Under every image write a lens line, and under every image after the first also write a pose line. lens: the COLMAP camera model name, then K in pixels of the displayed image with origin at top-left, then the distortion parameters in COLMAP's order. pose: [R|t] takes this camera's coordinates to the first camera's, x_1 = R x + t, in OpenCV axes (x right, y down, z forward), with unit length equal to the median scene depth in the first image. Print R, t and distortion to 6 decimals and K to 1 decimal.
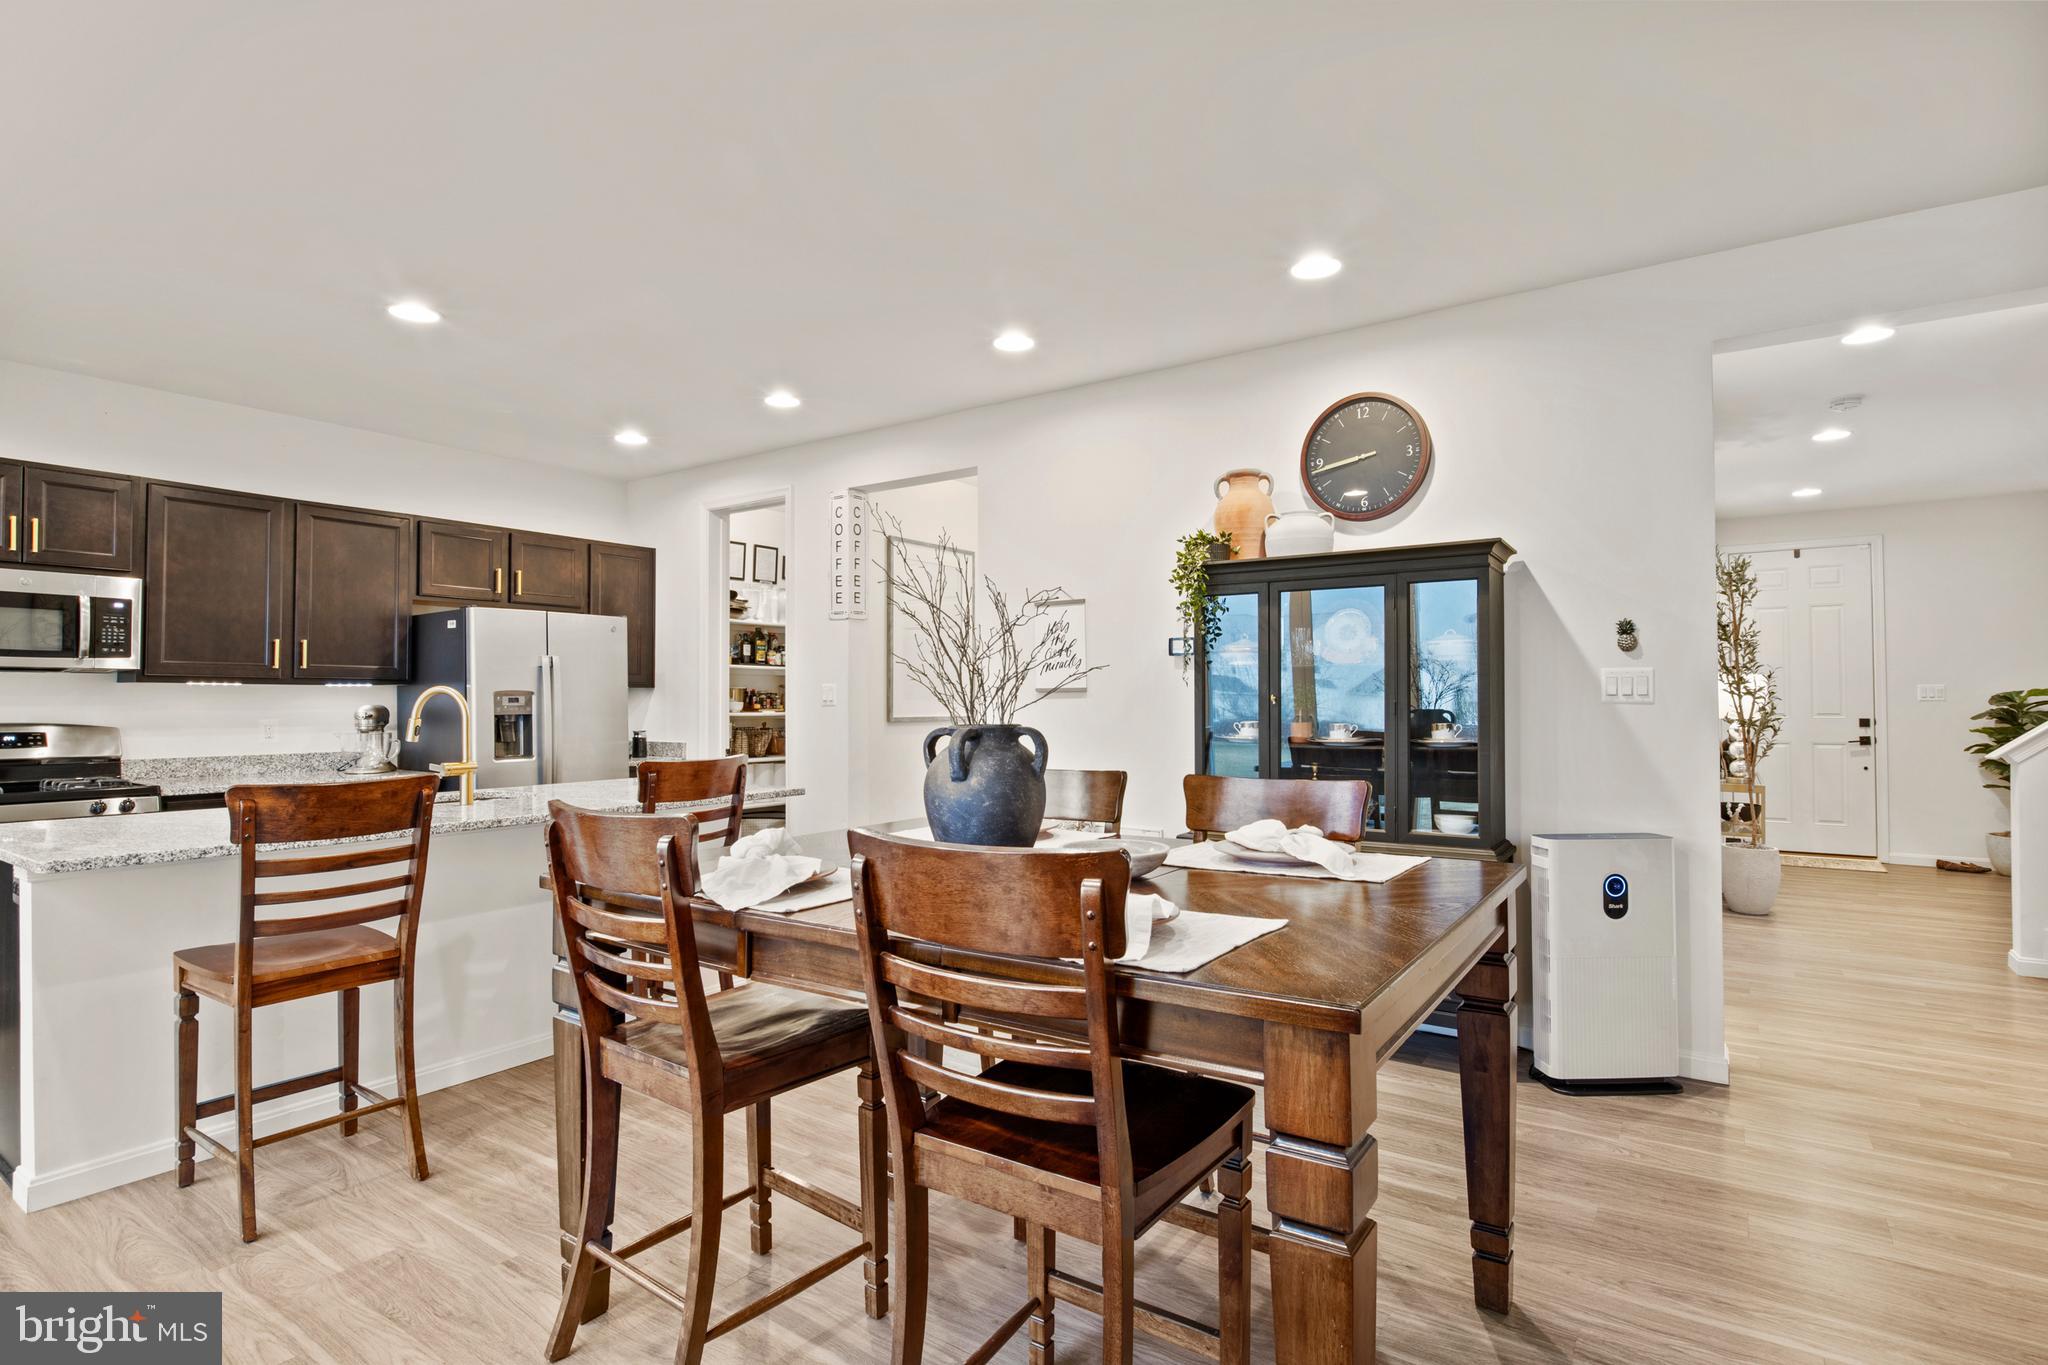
lens RADIAL K [[1015.8, 0, 1026.4], [0, 1015.8, 686.6], [0, 0, 1]] dist [-0.014931, 0.000234]
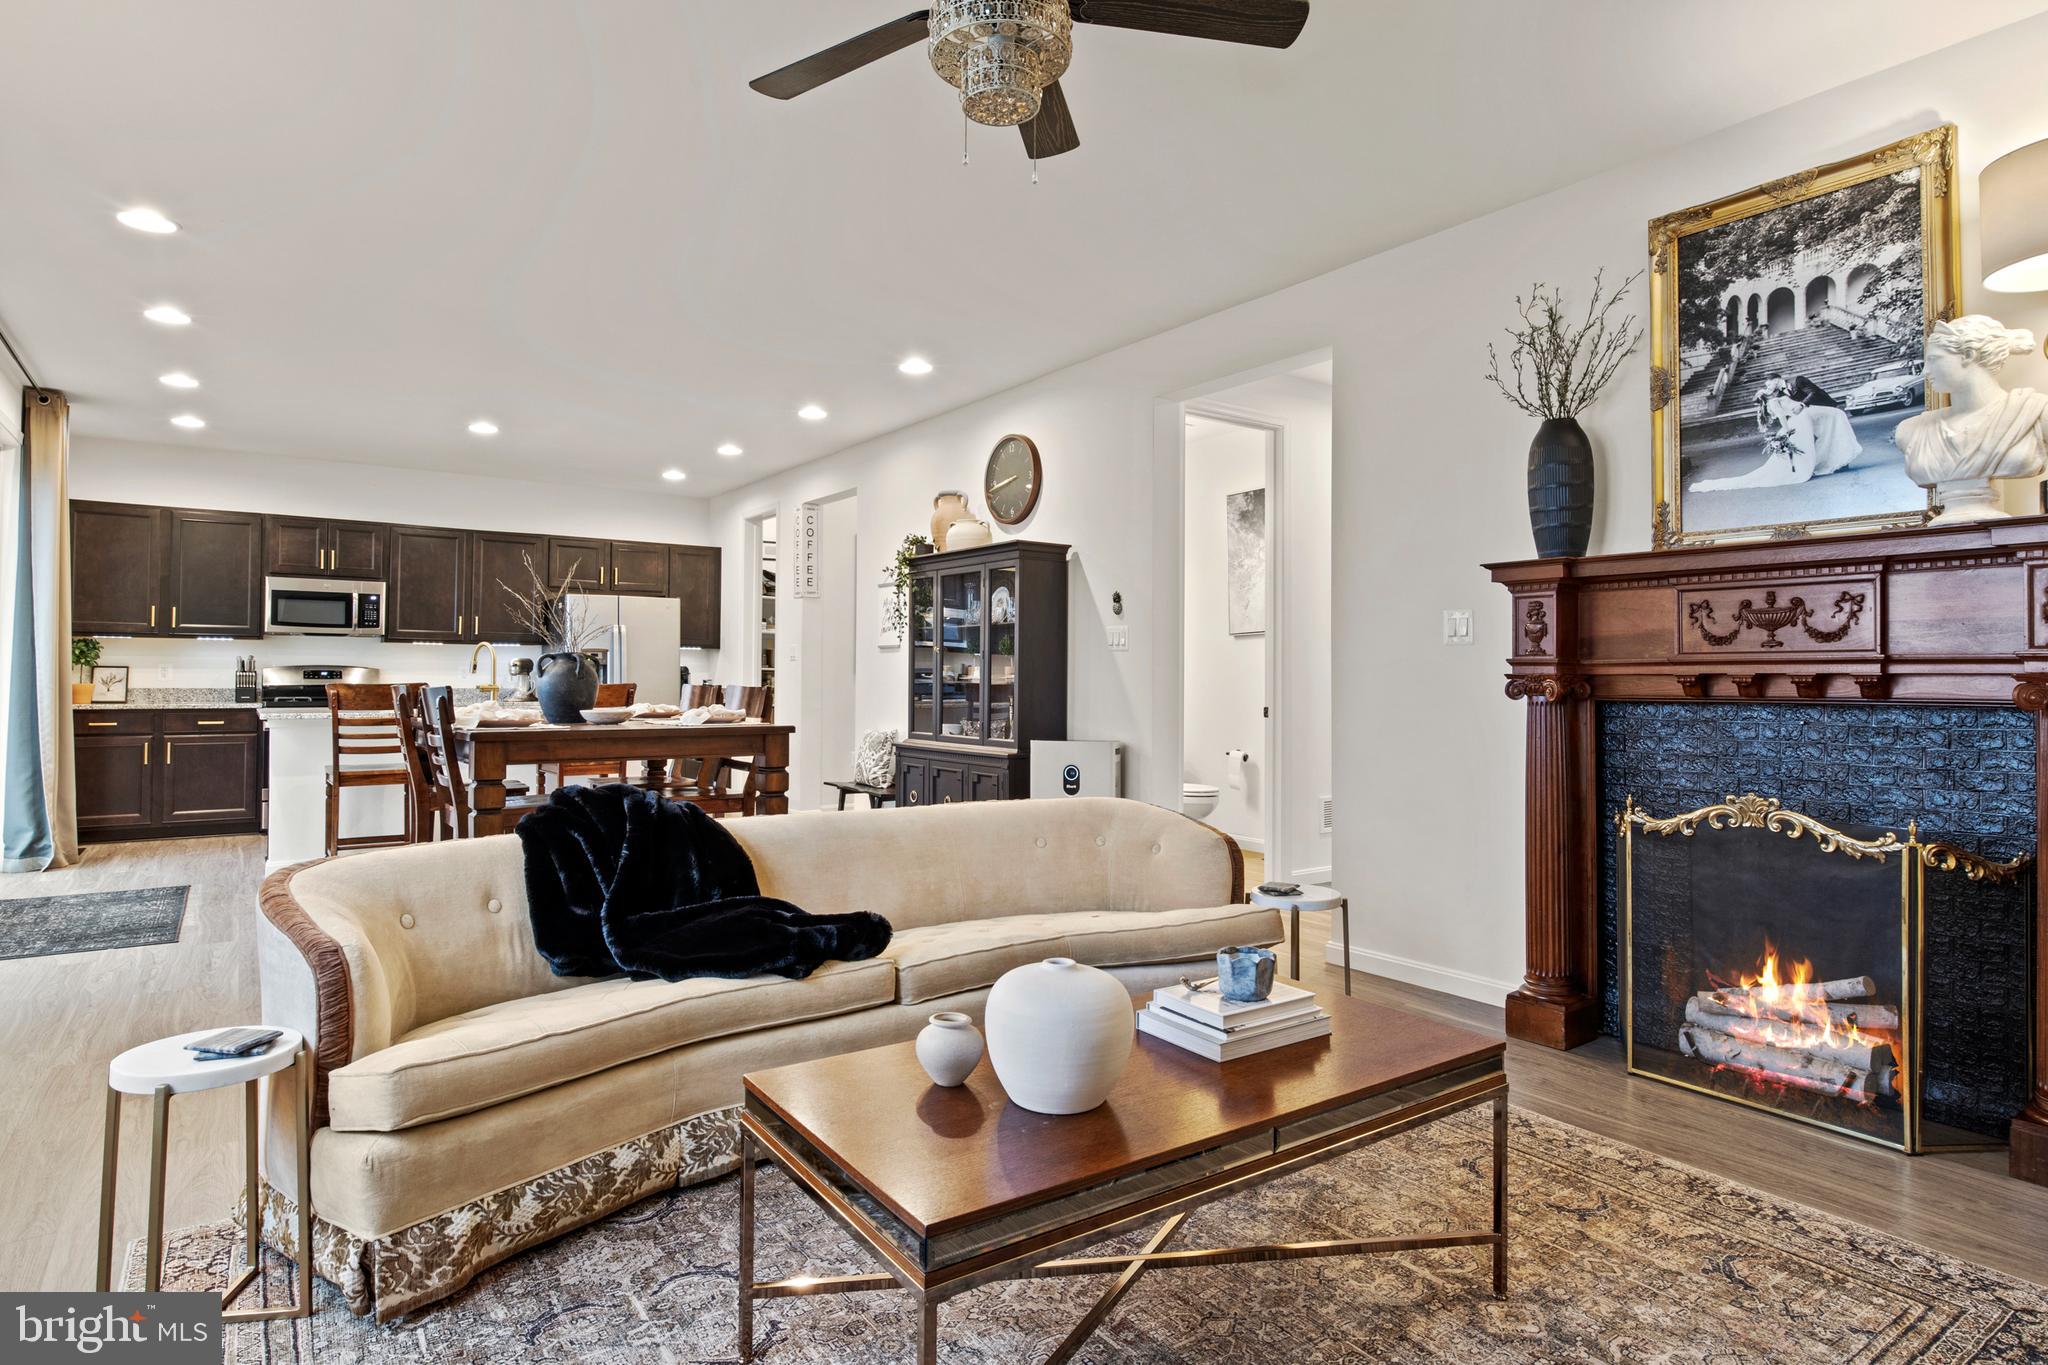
lens RADIAL K [[1105.0, 0, 1014.9], [0, 1105.0, 647.7], [0, 0, 1]] dist [-0.000240, 0.000387]
pose [[0.938295, -0.001633, -0.345833, 0.787526], [-0.002437, 0.999933, -0.011333, 0.023979], [0.345829, 0.011476, 0.938227, -0.406436]]
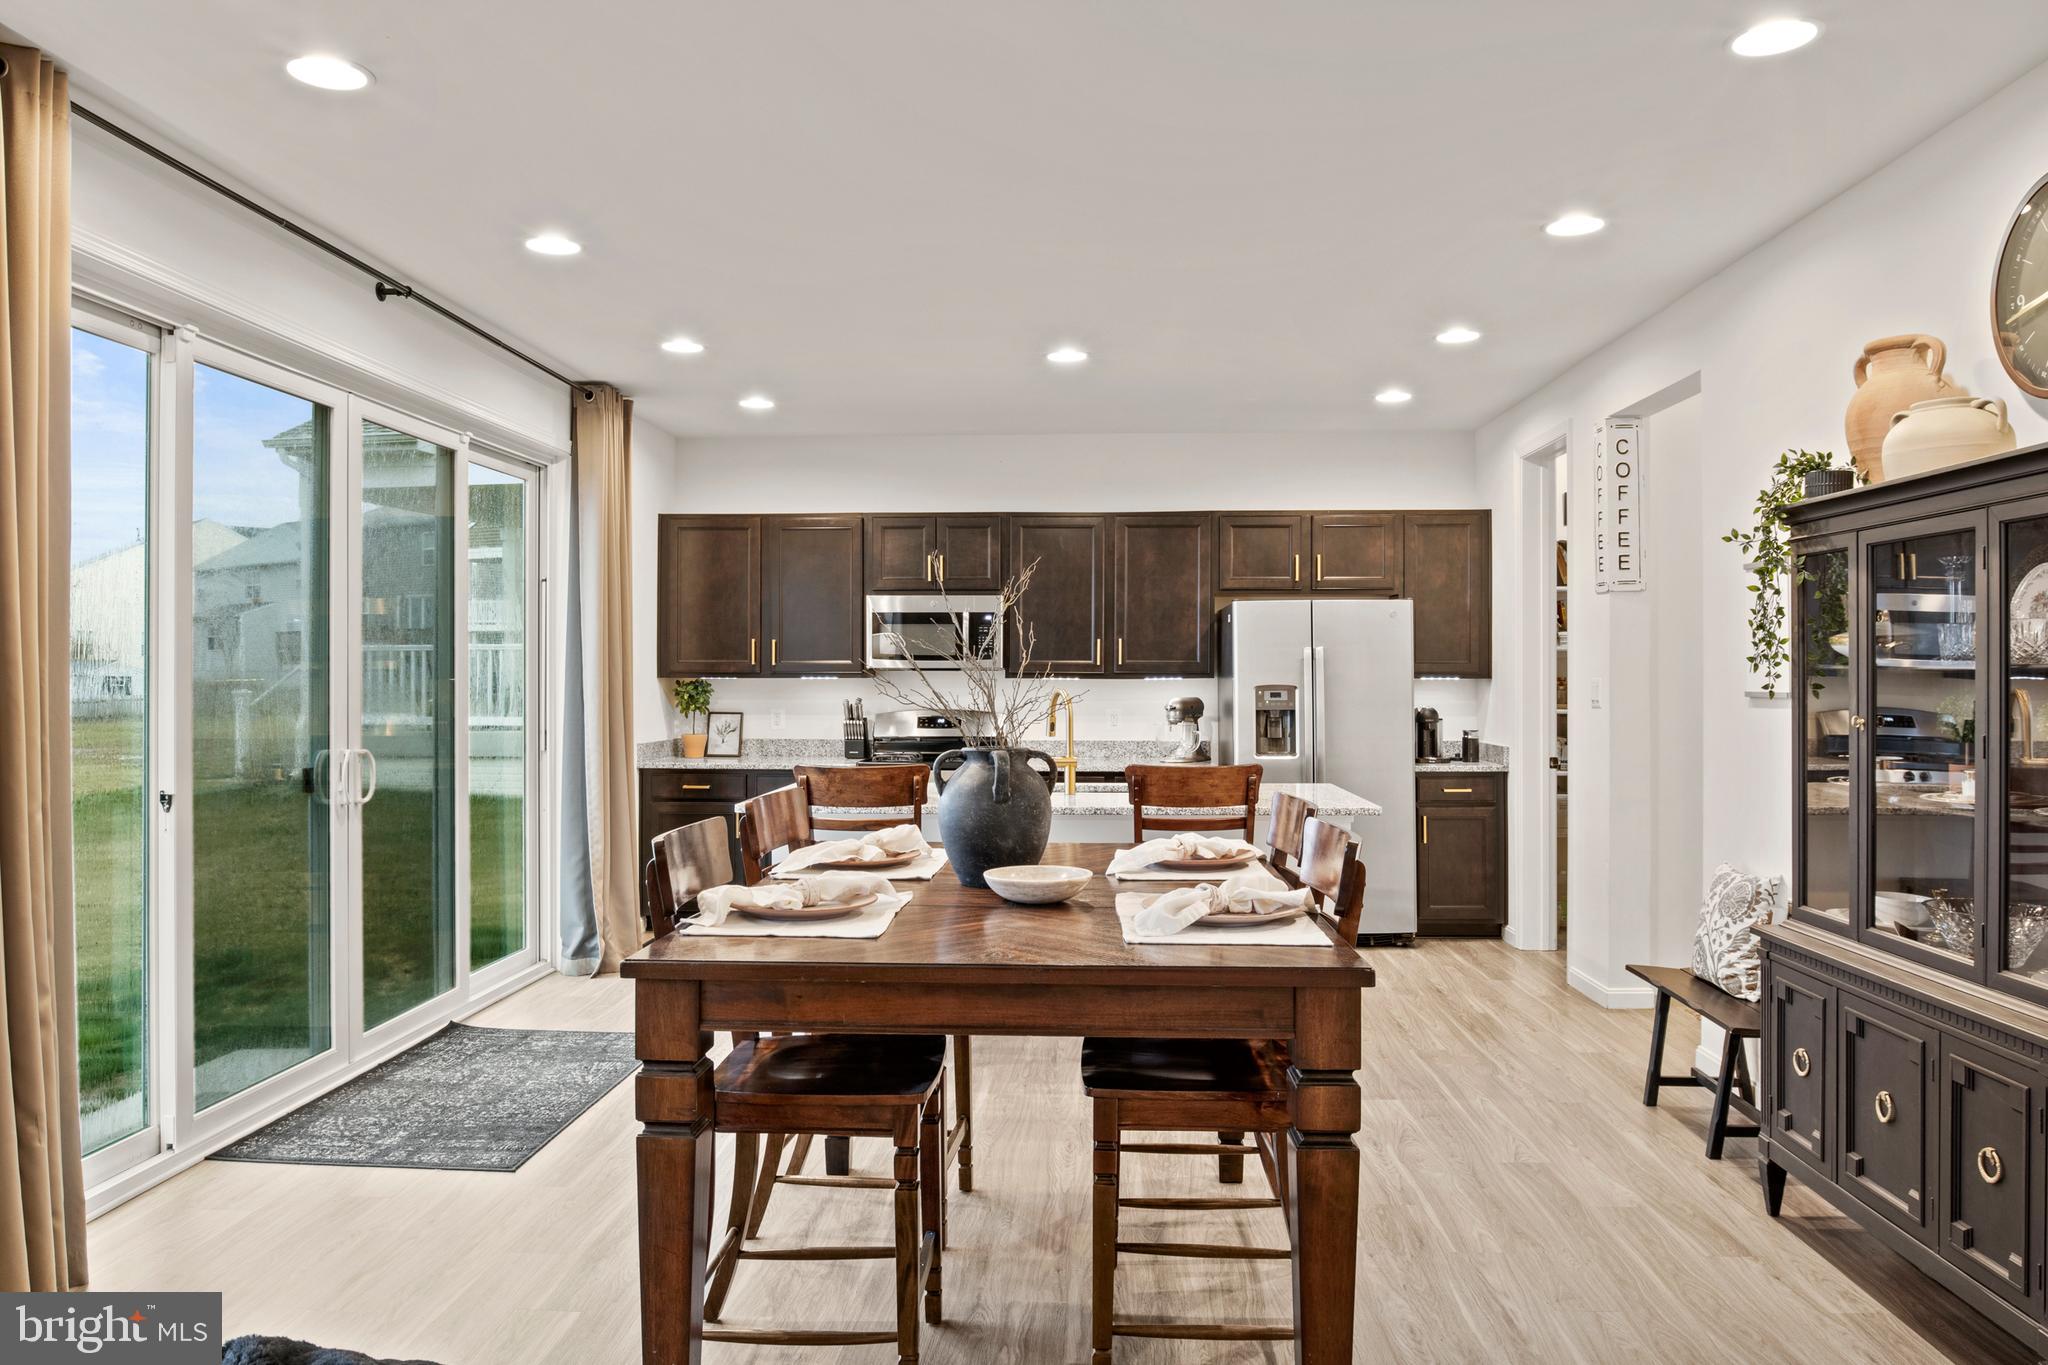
lens RADIAL K [[1390.1, 0, 1021.7], [0, 1390.1, 664.3], [0, 0, 1]] dist [-0.033712, -0.004287]
pose [[0.517838, -0.002962, -0.855474, 0.598158], [0.011196, 0.999932, 0.003315, -0.027017], [0.855406, -0.011294, 0.517836, 0.125717]]
